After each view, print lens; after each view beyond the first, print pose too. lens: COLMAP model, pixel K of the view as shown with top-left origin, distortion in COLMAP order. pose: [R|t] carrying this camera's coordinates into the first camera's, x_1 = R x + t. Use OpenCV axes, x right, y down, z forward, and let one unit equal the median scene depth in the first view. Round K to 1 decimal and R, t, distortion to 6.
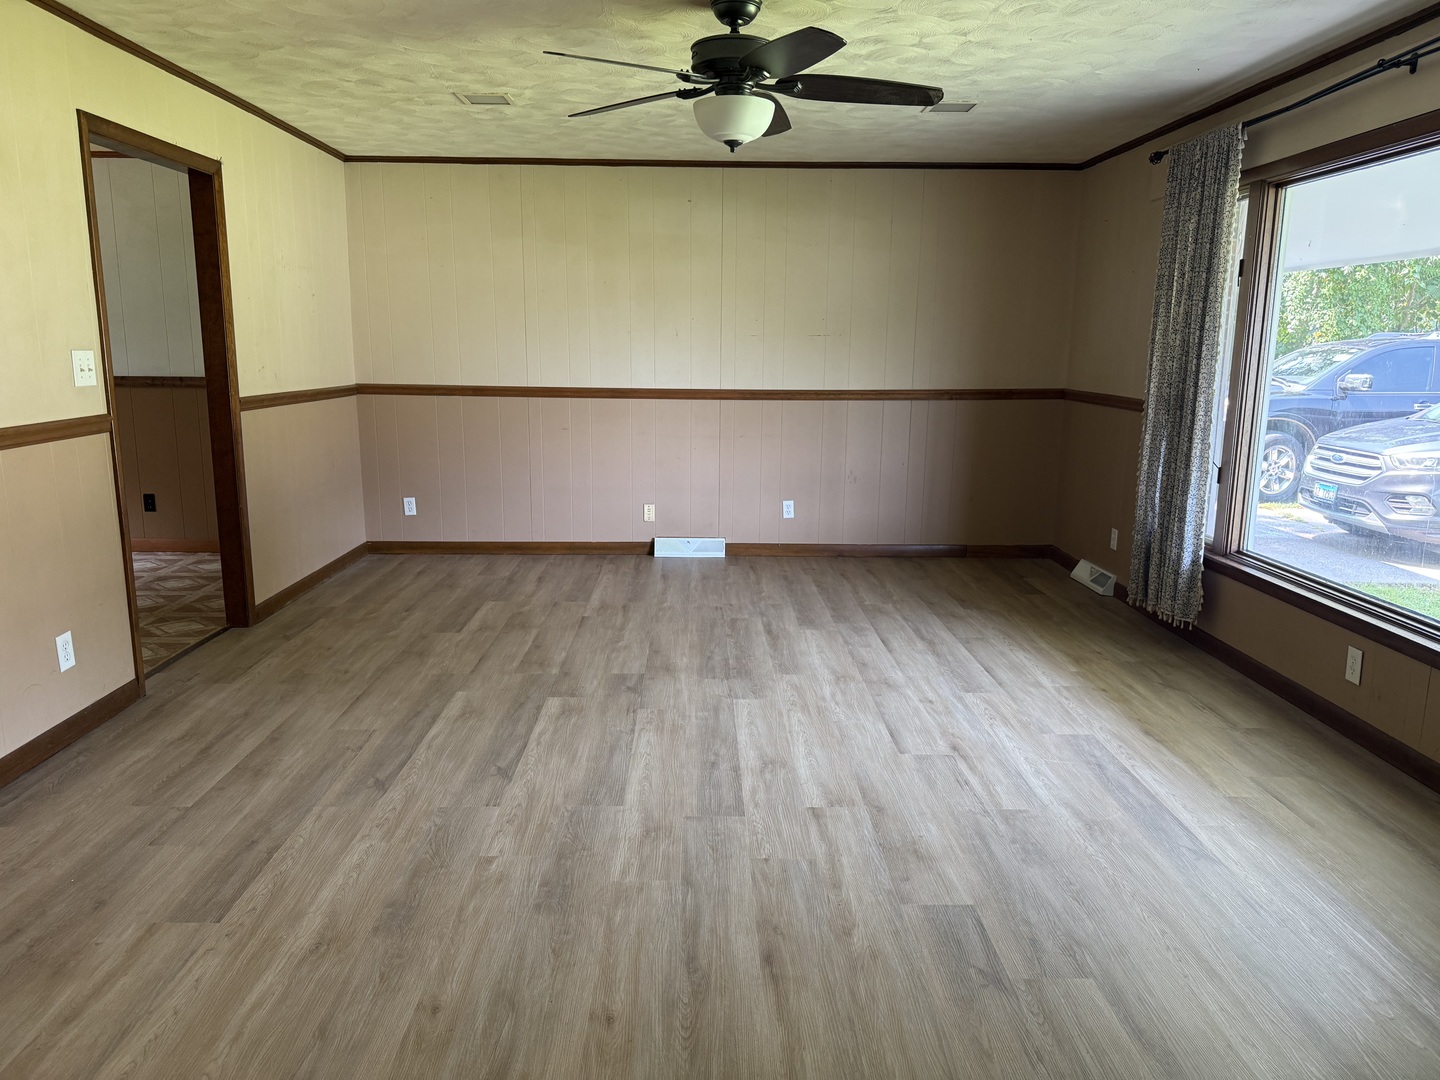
lens RADIAL K [[1000.5, 0, 718.5], [0, 1000.5, 534.5], [0, 0, 1]] dist [0.045698, -0.064215]
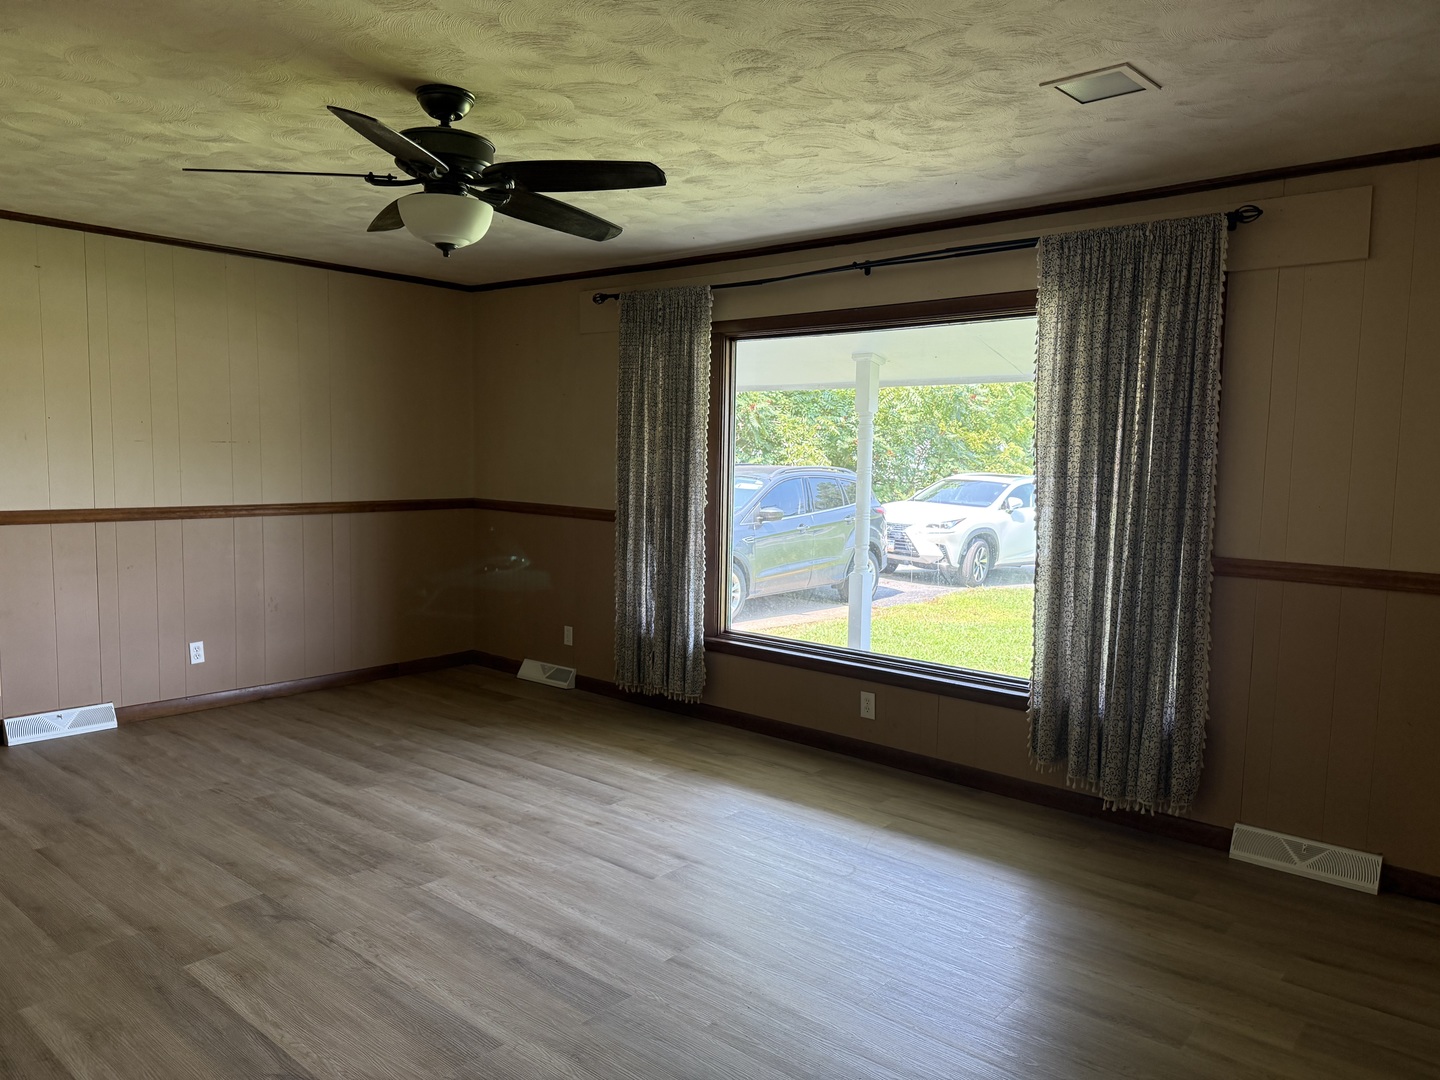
lens RADIAL K [[1000.5, 0, 728.0], [0, 1000.5, 532.8], [0, 0, 1]] dist [0.045698, -0.064215]
pose [[0.669165, -0.060976, 0.740608, -0.381485], [0.127806, 0.991221, -0.033867, -0.061928], [-0.732041, 0.117317, 0.671083, 0.186361]]
